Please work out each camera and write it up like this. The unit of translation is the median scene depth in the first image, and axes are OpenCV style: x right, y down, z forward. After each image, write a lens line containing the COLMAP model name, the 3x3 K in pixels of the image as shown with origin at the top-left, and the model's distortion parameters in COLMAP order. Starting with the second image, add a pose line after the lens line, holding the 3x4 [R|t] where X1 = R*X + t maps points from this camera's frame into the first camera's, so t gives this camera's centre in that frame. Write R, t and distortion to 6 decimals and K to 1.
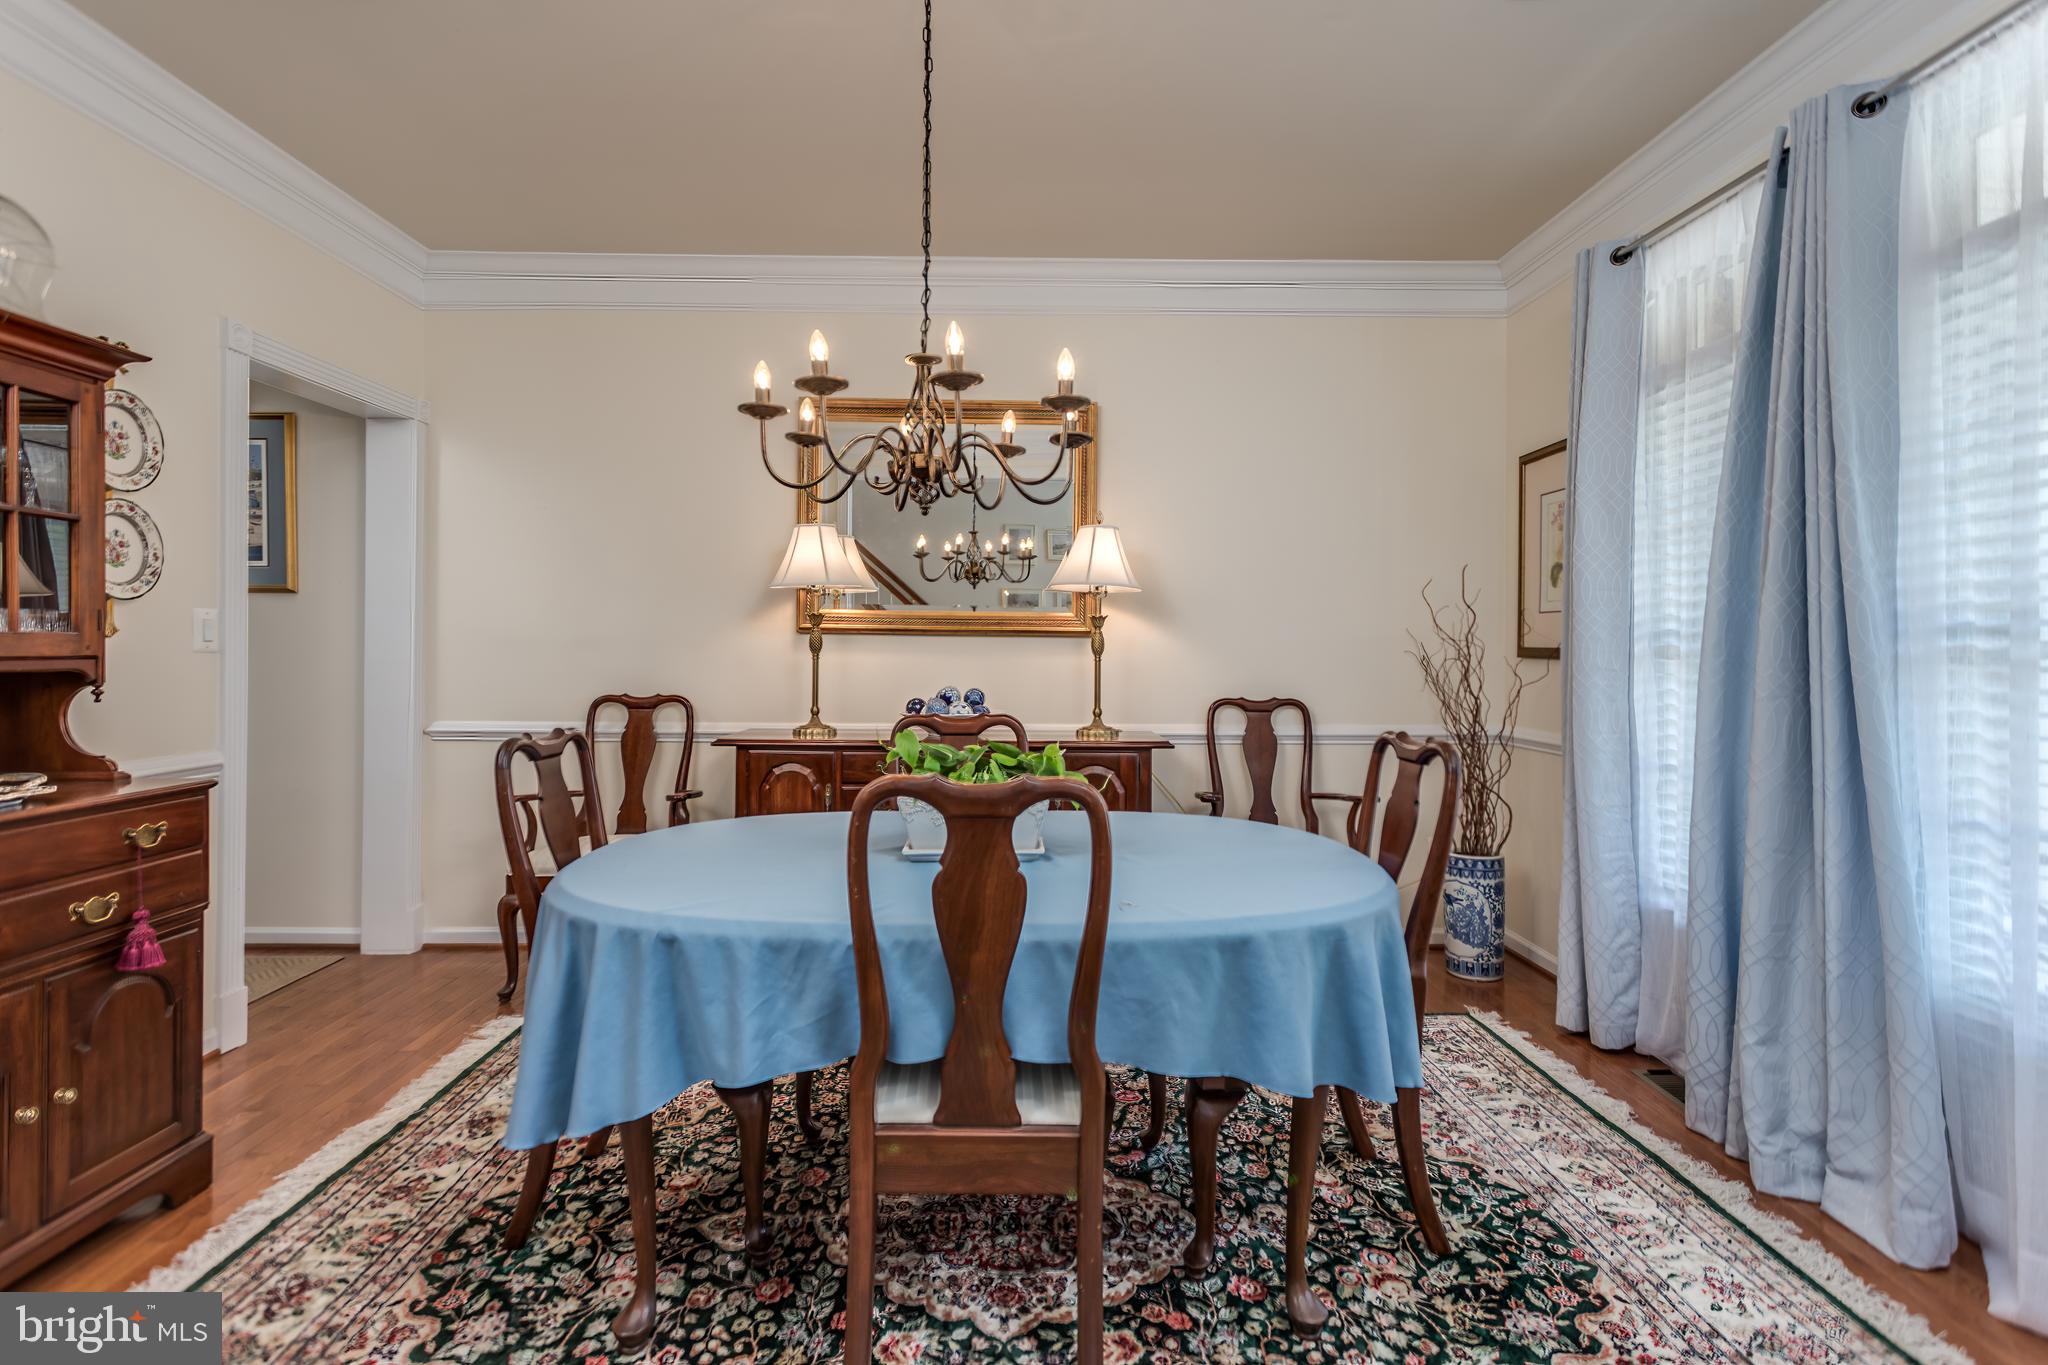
lens RADIAL K [[976.5, 0, 1019.2], [0, 976.5, 648.4], [0, 0, 1]] dist [0.010686, -0.000194]
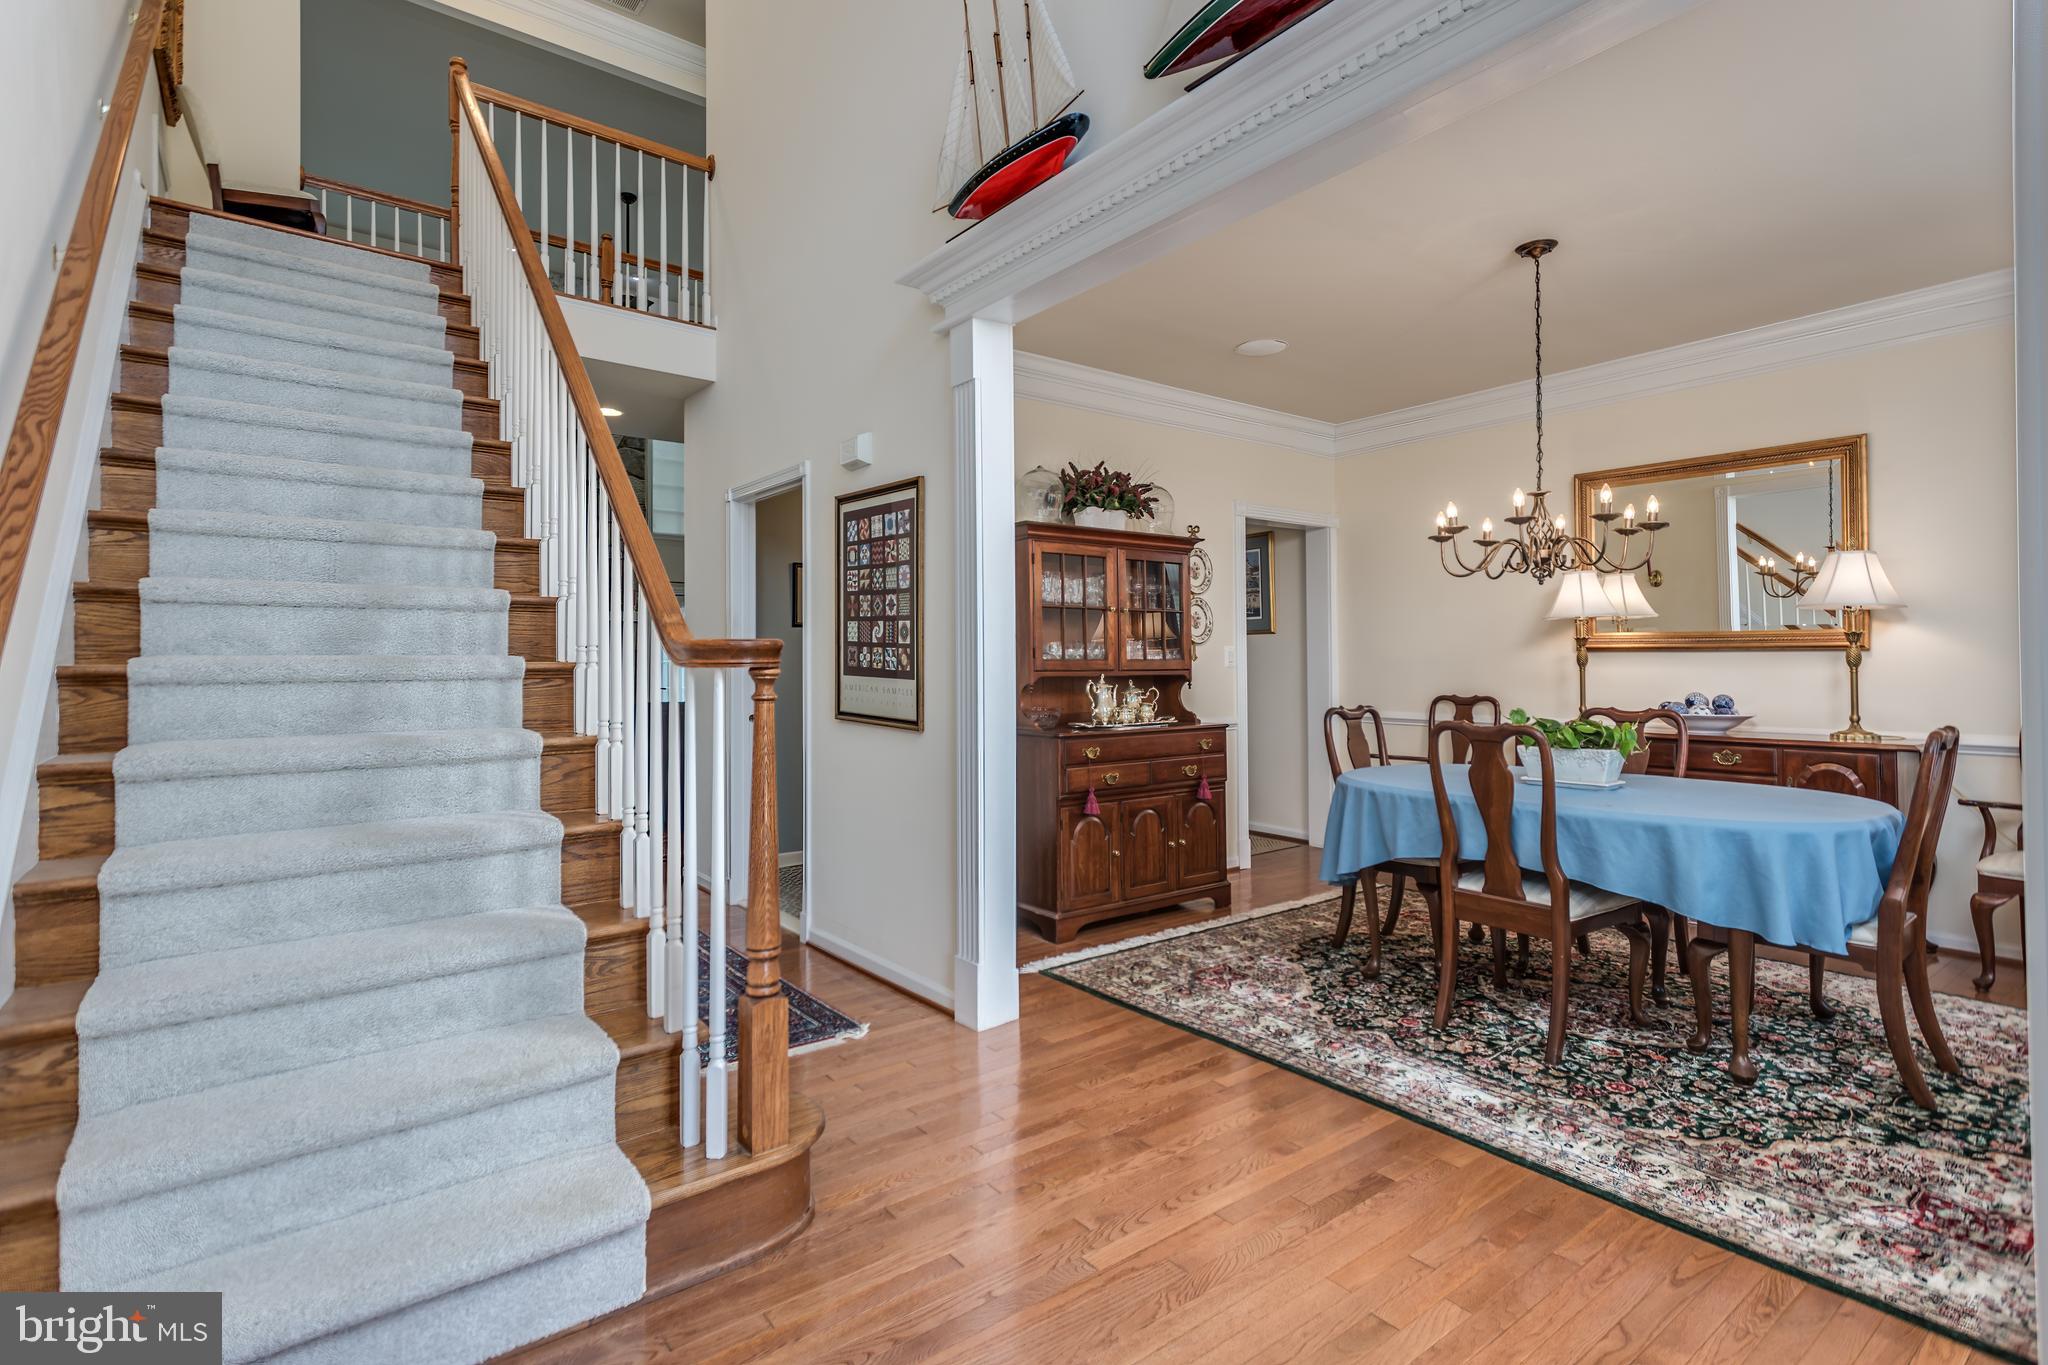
lens RADIAL K [[983.1, 0, 1019.9], [0, 983.1, 639.0], [0, 0, 1]] dist [0.000288, 0.007086]
pose [[0.597065, -0.028134, -0.801700, 0.787461], [0.007986, 0.999544, -0.029129, 0.000527], [0.802153, 0.010989, 0.597017, -0.810041]]
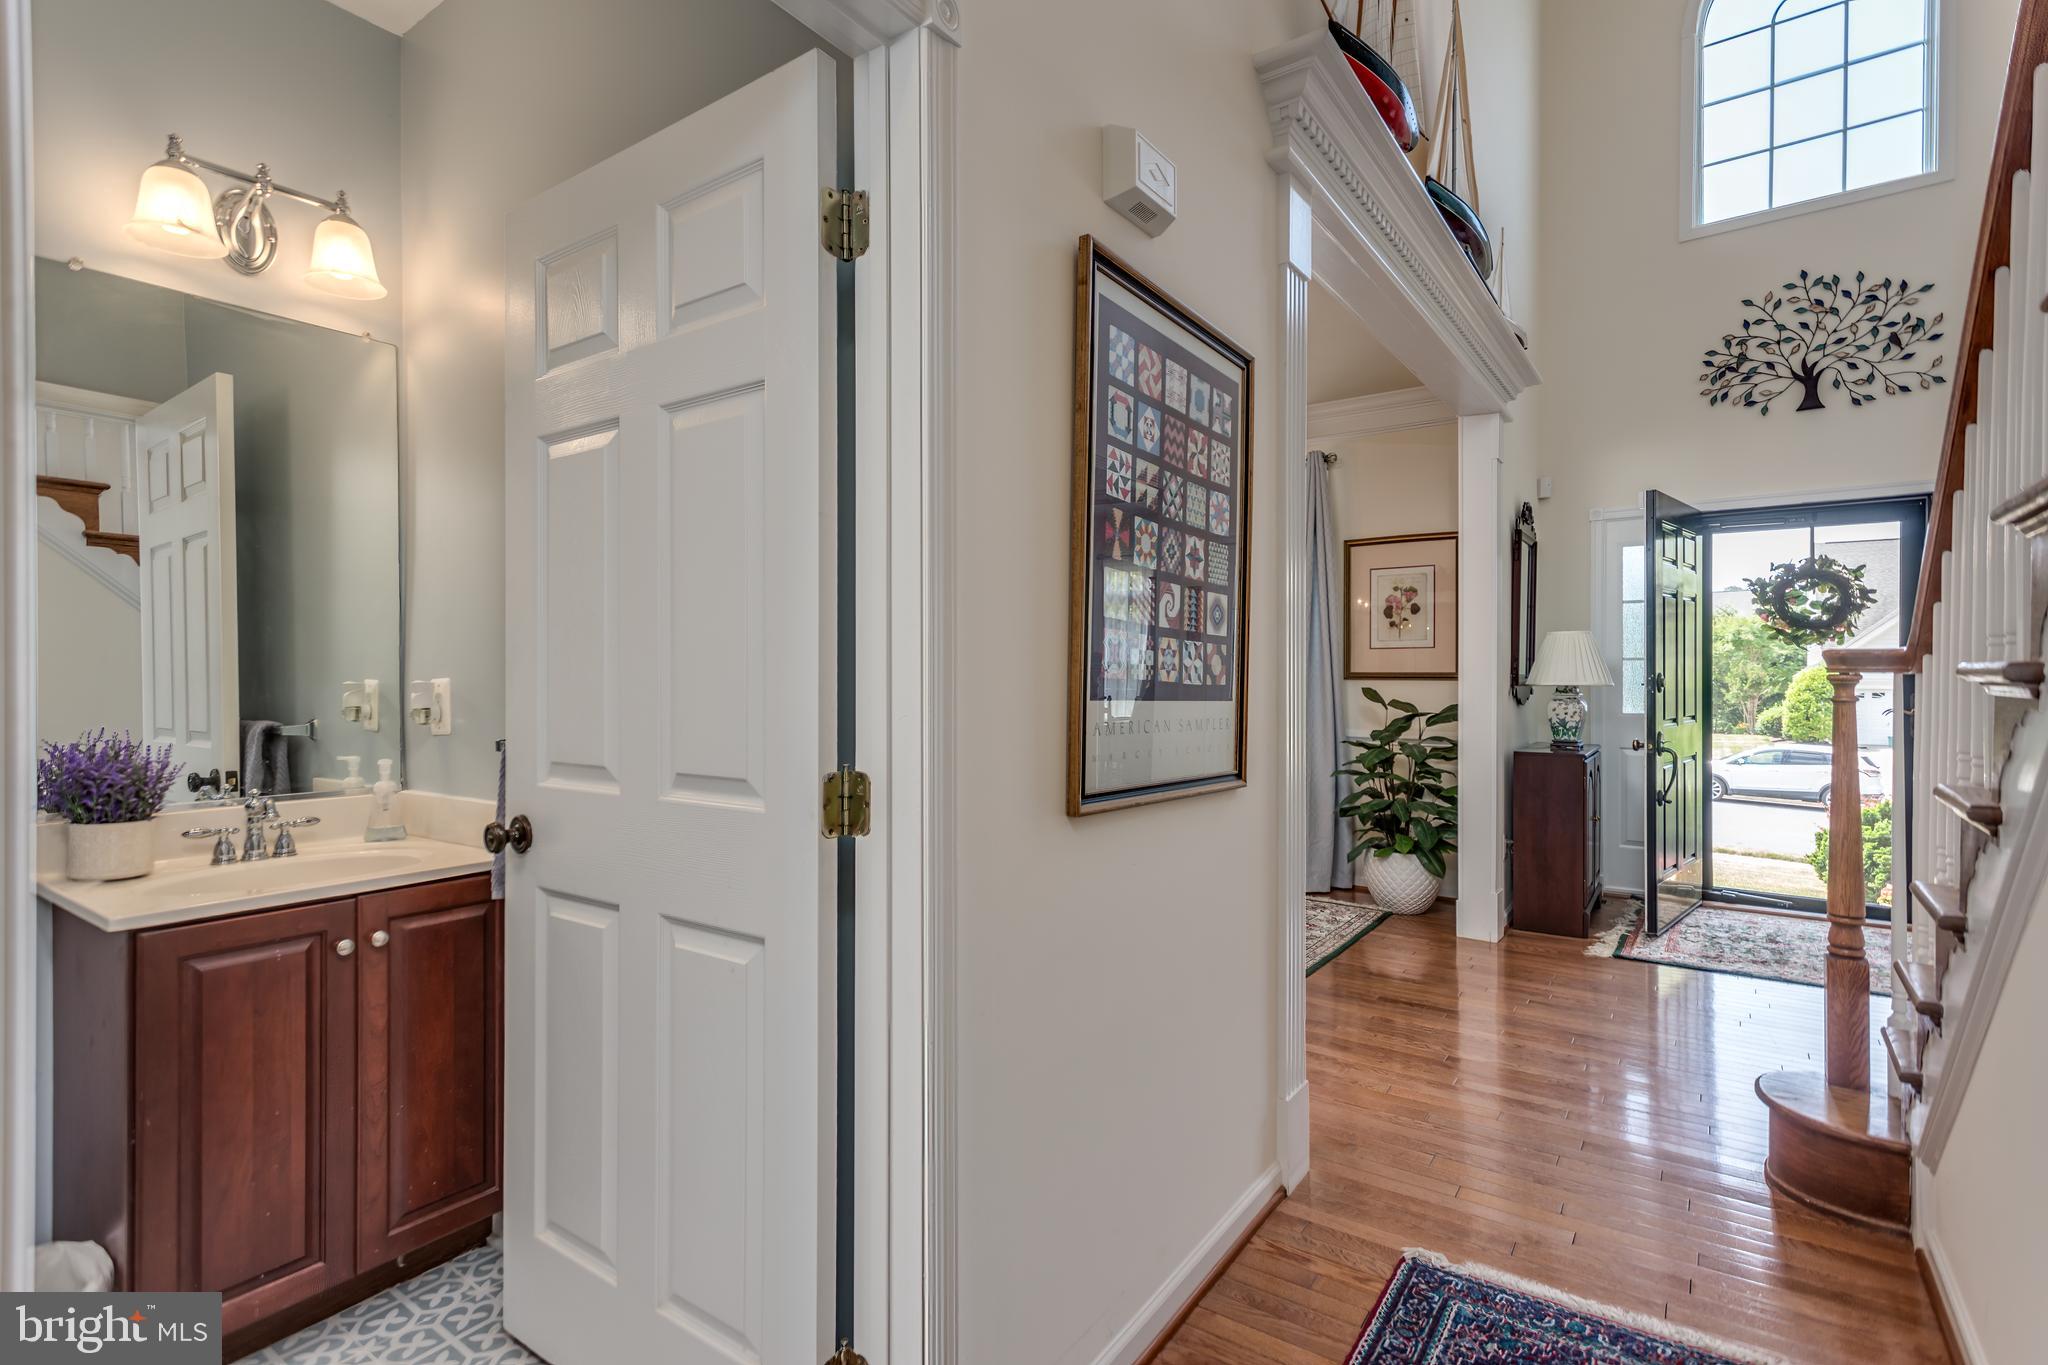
lens RADIAL K [[971.0, 0, 1024.0], [0, 971.0, 682.5], [0, 0, 1]] dist [0.009677, 0.000845]
pose [[0.592126, -0.014639, 0.805712, -1.812270], [0.007158, 0.999891, 0.012907, -0.013001], [-0.805813, -0.001875, 0.592167, -0.300827]]
